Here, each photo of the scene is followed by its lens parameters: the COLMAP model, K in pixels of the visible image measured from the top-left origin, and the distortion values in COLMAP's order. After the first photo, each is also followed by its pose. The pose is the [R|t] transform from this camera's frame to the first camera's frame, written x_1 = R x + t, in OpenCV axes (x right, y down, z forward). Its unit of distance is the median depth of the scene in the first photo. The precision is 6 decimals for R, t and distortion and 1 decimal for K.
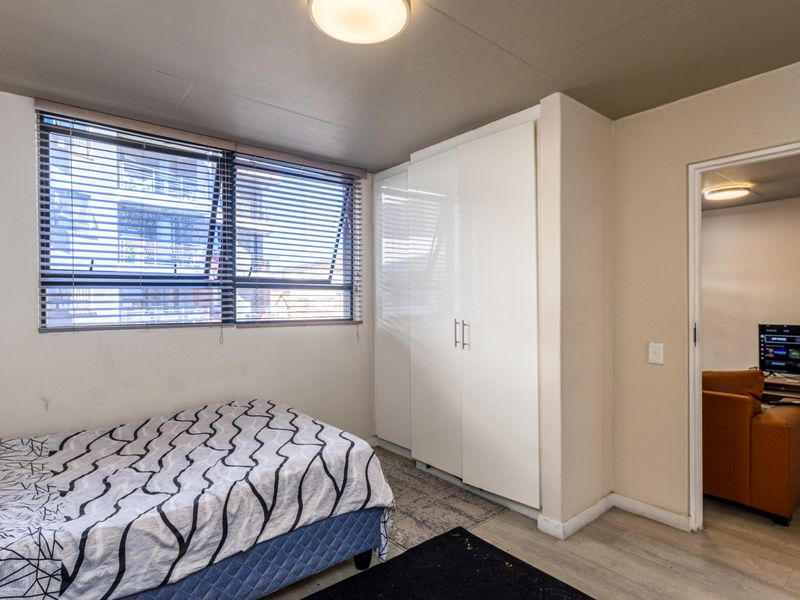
lens RADIAL K [[445.1, 0, 397.1], [0, 445.1, 302.0], [0, 0, 1]] dist [0.013869, -0.000064]
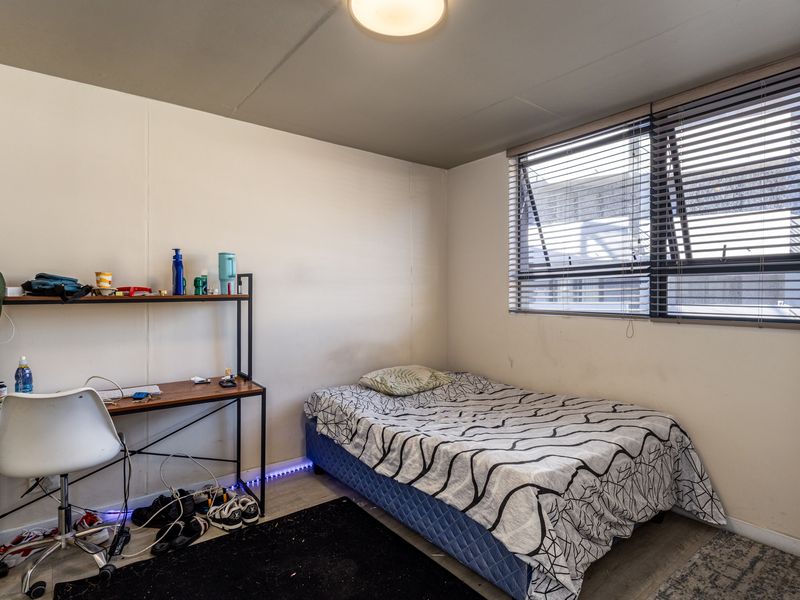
lens RADIAL K [[445.1, 0, 397.4], [0, 445.1, 296.1], [0, 0, 1]] dist [0.013869, -0.000064]
pose [[-0.024677, 0.011844, -0.999625, 0.741907], [0.000112, 0.999930, 0.011845, -0.001731], [0.999695, 0.000180, -0.024677, 0.797510]]
